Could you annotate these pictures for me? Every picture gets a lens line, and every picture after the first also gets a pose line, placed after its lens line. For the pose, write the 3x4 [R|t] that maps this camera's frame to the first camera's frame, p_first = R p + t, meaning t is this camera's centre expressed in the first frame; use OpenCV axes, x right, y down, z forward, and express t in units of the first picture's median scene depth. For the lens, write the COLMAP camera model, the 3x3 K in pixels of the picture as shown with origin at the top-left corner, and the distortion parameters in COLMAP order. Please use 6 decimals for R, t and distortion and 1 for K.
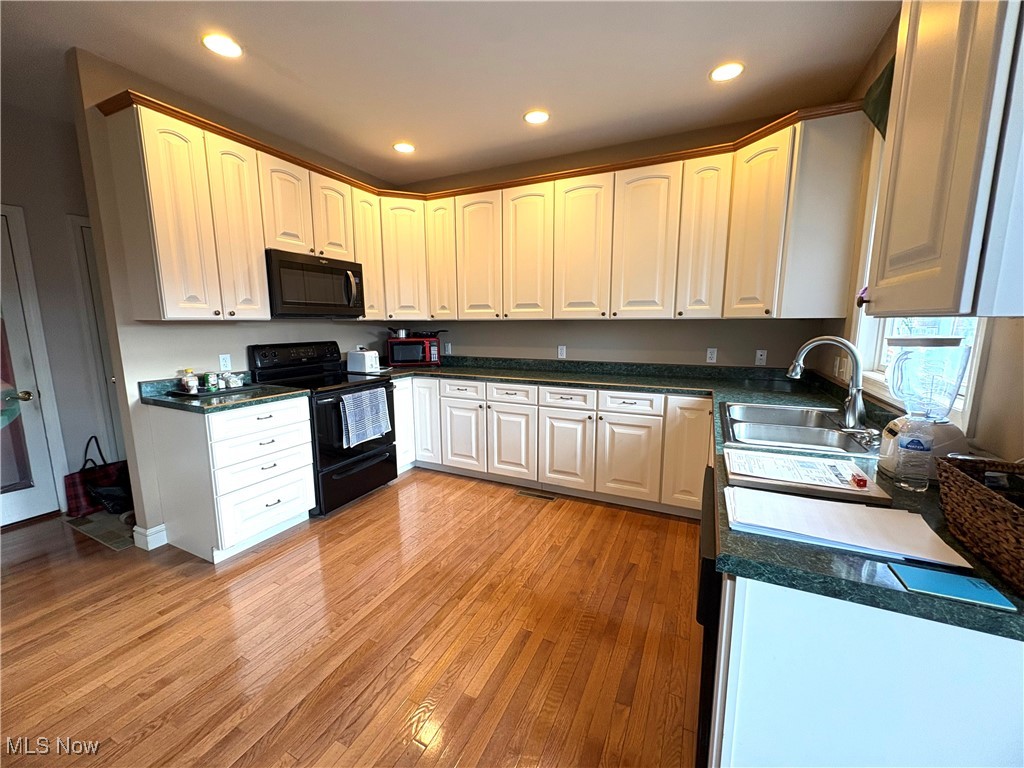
lens RADIAL K [[404.4, 0, 512.3], [0, 404.4, 385.3], [0, 0, 1]] dist [-0.003093, 0.000441]
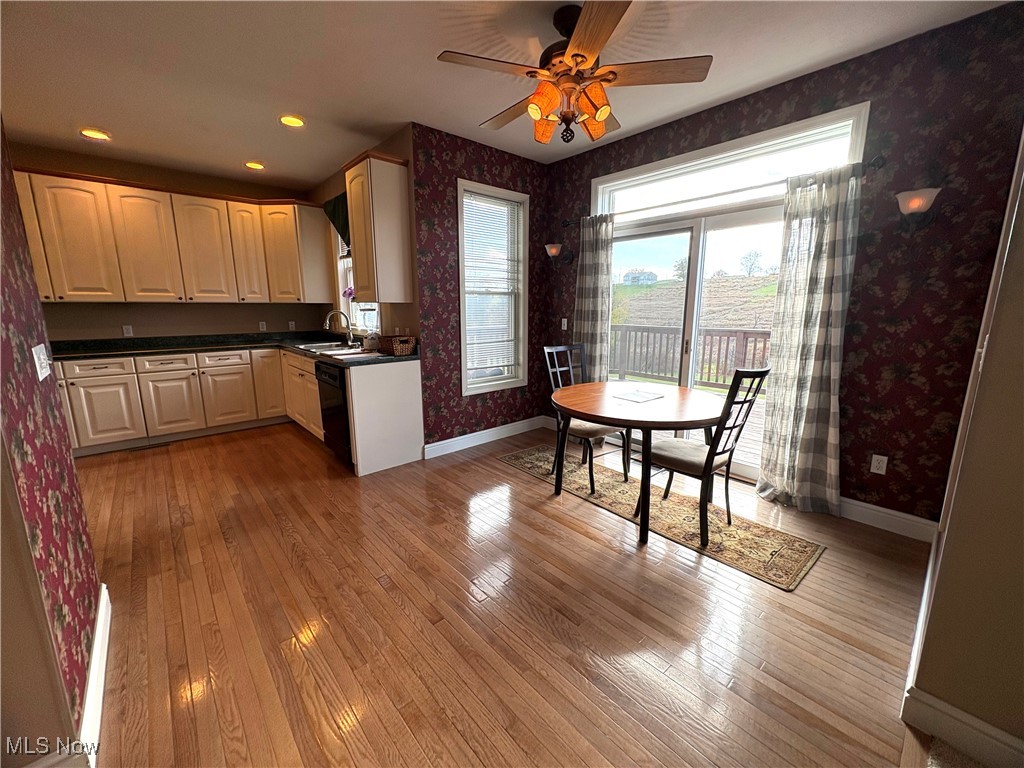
lens RADIAL K [[404.4, 0, 511.9], [0, 404.4, 384.3], [0, 0, 1]] dist [-0.003093, 0.000441]
pose [[0.383394, -0.173038, 0.907230, -0.641483], [0.139548, 0.981868, 0.128300, 0.088165], [-0.912981, 0.077413, 0.400590, -0.536578]]
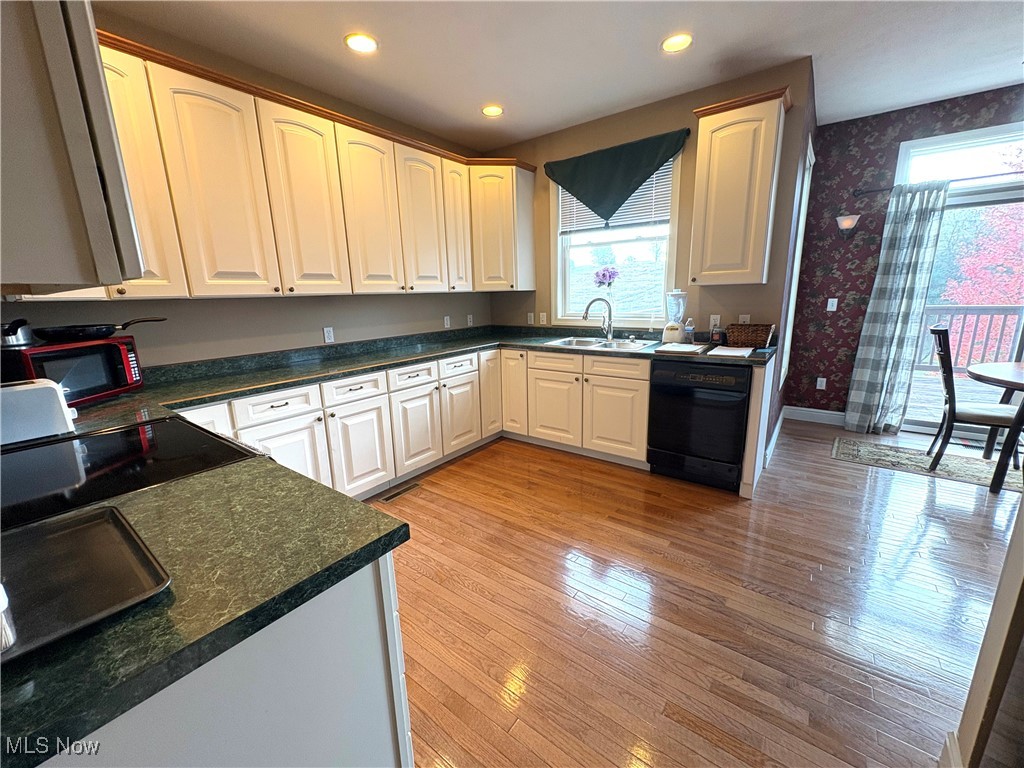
lens RADIAL K [[404.4, 0, 510.7], [0, 404.4, 384.9], [0, 0, 1]] dist [-0.003093, 0.000441]
pose [[0.202594, -0.219928, 0.954247, -0.753070], [0.177680, 0.966536, 0.185037, -0.086277], [-0.963009, 0.132063, 0.234891, 0.566537]]
